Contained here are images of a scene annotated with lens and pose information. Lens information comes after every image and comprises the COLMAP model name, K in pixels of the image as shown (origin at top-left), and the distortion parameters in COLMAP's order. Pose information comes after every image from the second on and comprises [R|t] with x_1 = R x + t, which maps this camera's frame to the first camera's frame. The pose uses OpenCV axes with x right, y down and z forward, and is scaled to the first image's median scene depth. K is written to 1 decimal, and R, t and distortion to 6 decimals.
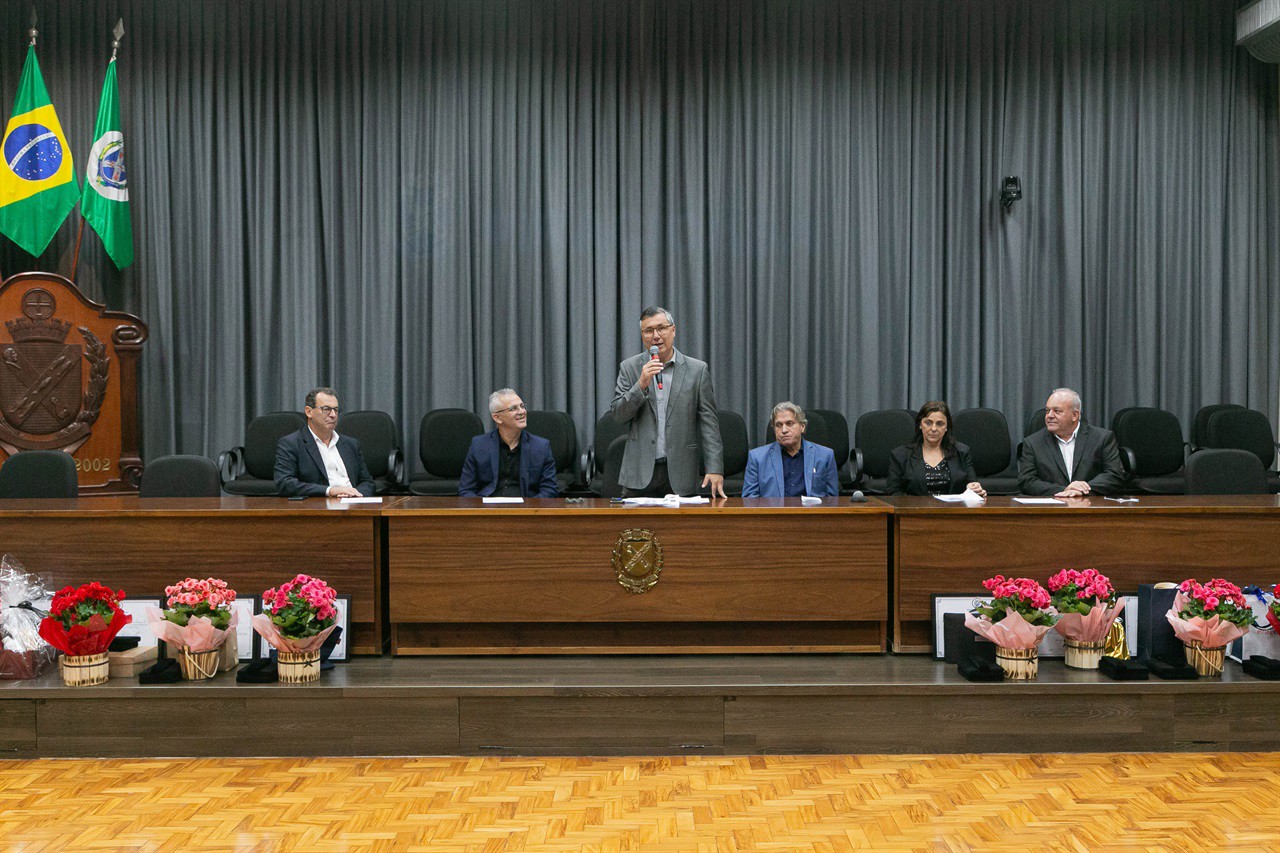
lens RADIAL K [[1348.3, 0, 711.1], [0, 1348.3, 440.1], [0, 0, 1]] dist [-0.022447, 0.000000]
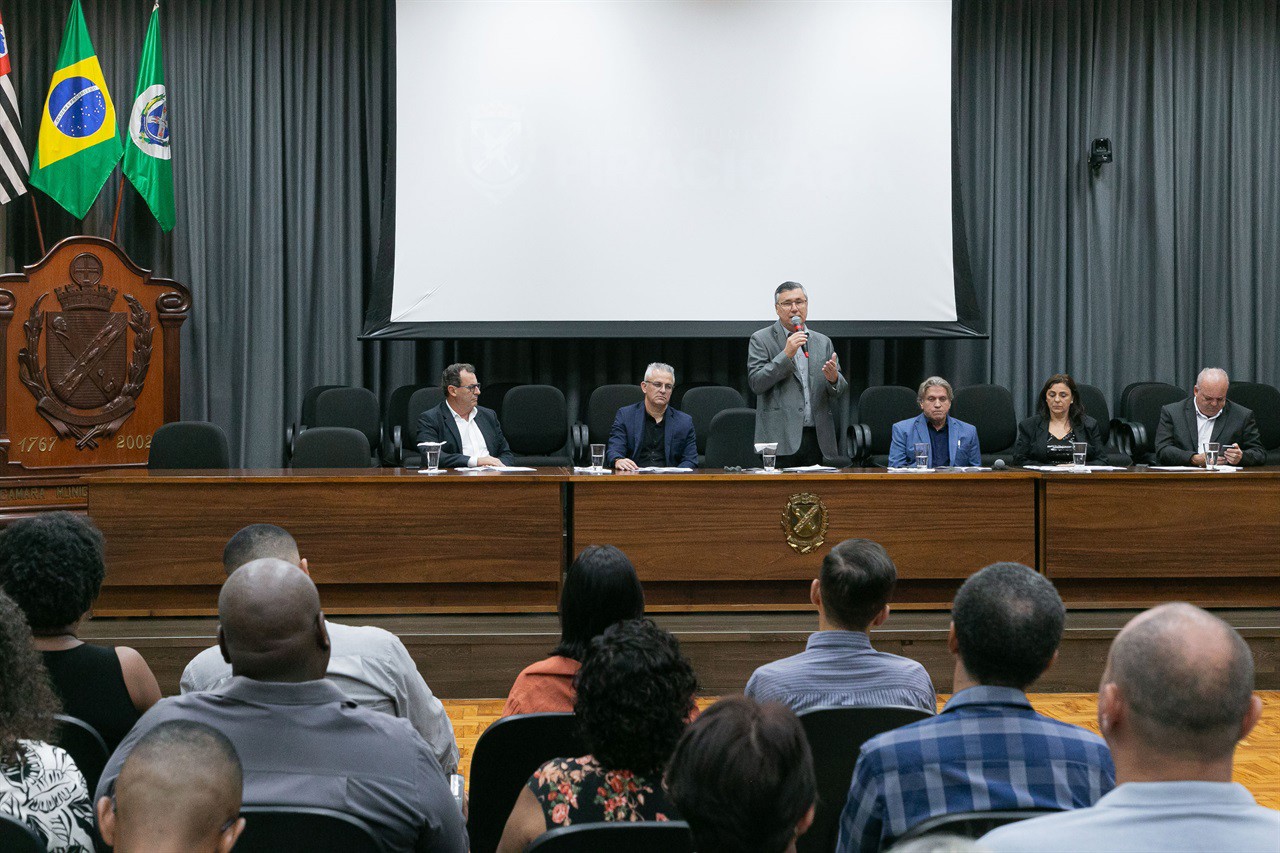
lens RADIAL K [[1861.0, 0, 665.8], [0, 1861.0, 426.4], [0, 0, 1]] dist [0.014310, 0.000000]
pose [[0.998713, -0.000707, 0.050713, -0.159741], [0.000761, 0.999999, -0.001048, 0.009463], [-0.050712, 0.001085, 0.998713, -0.315824]]
